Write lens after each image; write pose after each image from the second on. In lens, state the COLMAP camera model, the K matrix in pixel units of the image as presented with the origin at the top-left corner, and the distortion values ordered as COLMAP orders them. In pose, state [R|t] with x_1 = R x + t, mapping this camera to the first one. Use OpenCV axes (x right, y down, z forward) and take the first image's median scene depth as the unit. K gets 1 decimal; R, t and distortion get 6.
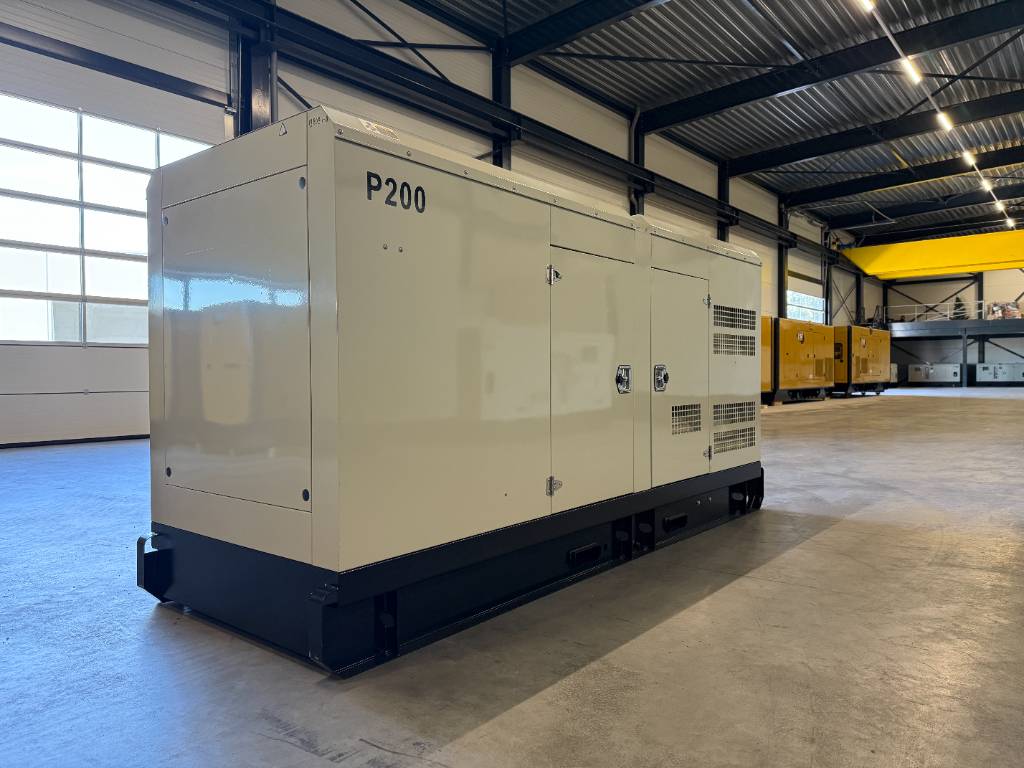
lens RADIAL K [[724.1, 0, 511.1], [0, 724.1, 384.3], [0, 0, 1]] dist [0.018540, -0.033210]
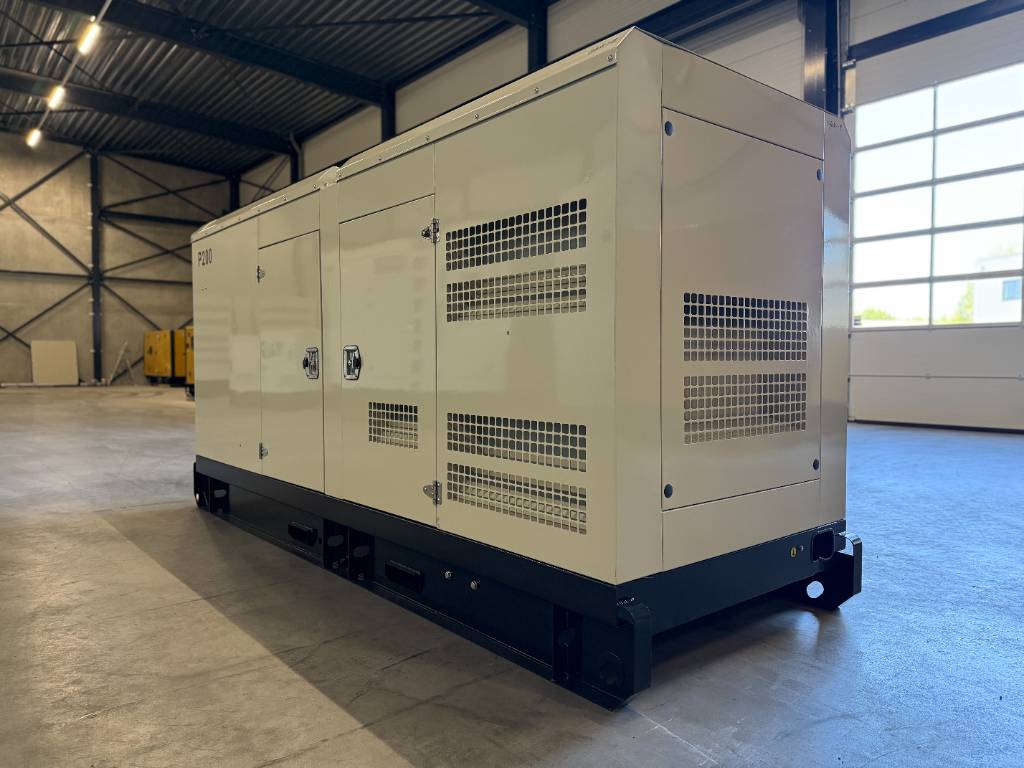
lens RADIAL K [[724.1, 0, 514.2], [0, 724.1, 381.8], [0, 0, 1]] dist [0.018540, -0.033210]
pose [[-0.188385, 0.028763, -0.981674, 0.899384], [-0.015330, 0.999363, 0.032223, -0.015138], [0.981976, 0.021119, -0.187824, 1.267746]]
